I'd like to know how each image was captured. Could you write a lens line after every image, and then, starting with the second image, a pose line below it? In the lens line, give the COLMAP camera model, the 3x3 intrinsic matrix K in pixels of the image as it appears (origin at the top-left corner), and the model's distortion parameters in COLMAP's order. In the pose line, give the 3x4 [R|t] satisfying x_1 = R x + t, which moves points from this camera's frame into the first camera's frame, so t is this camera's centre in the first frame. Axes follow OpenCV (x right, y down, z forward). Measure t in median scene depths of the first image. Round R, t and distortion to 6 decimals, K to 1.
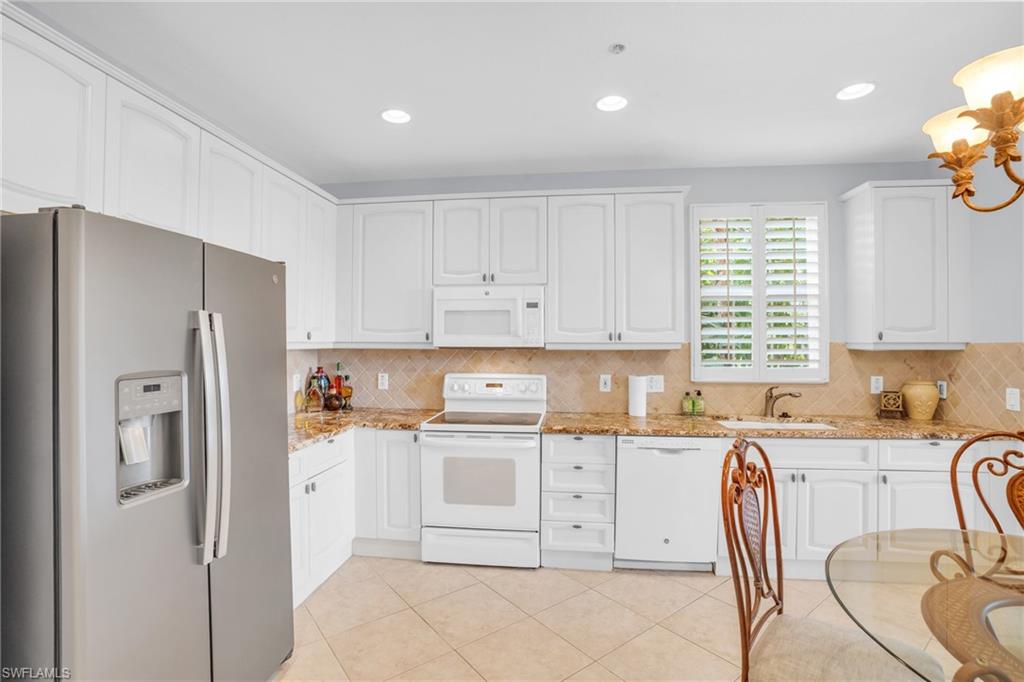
lens RADIAL K [[474.7, 0, 508.1], [0, 474.7, 340.1], [0, 0, 1]] dist [-0.036060, 0.000475]
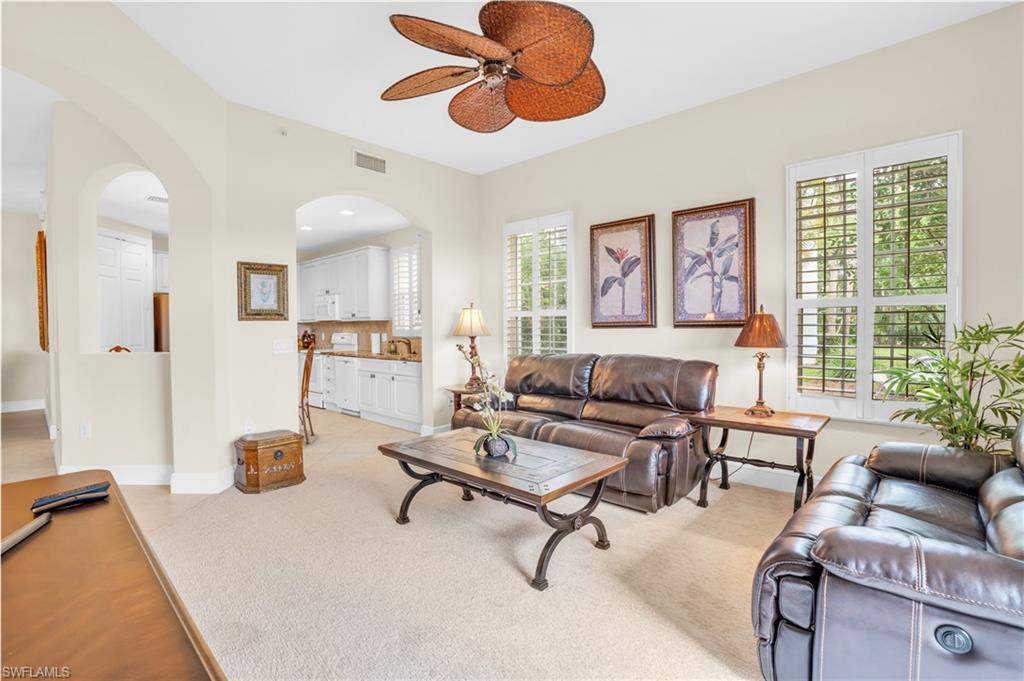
lens RADIAL K [[474.7, 0, 507.4], [0, 474.7, 336.1], [0, 0, 1]] dist [-0.036060, 0.000475]
pose [[0.804163, 0.003709, -0.594397, 2.096318], [0.012499, 0.999654, 0.023148, 0.046880], [0.594277, -0.026044, 0.803839, -0.378048]]
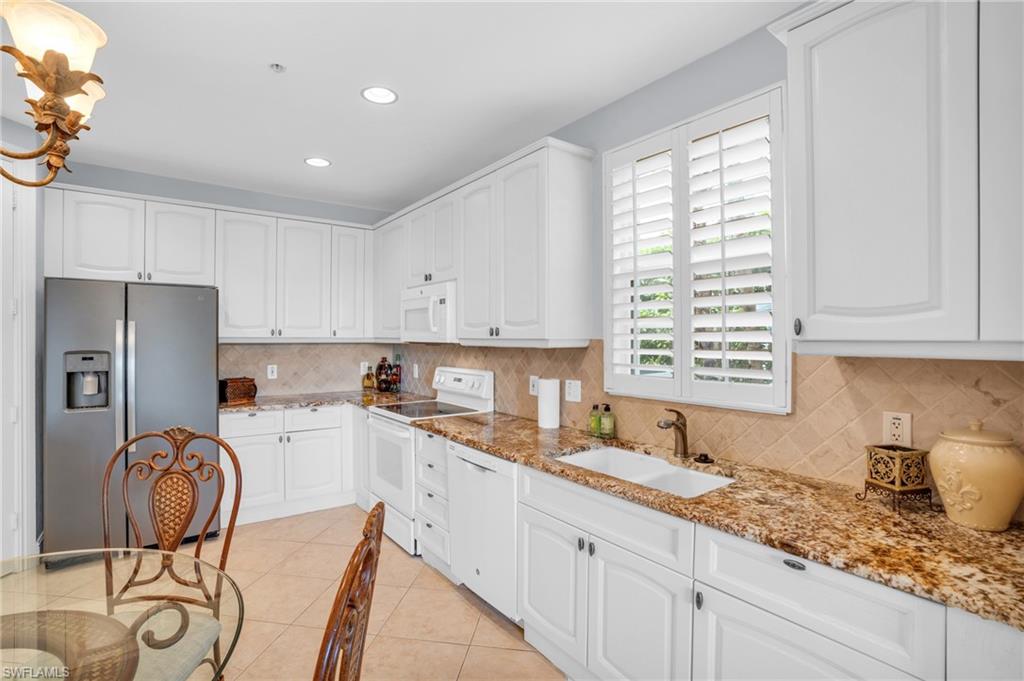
lens RADIAL K [[474.7, 0, 510.6], [0, 474.7, 341.9], [0, 0, 1]] dist [-0.036060, 0.000475]
pose [[0.694305, 0.007746, -0.719639, 0.854346], [-0.000996, 0.999951, 0.009802, 0.002574], [0.719680, -0.006089, 0.694279, 0.391095]]
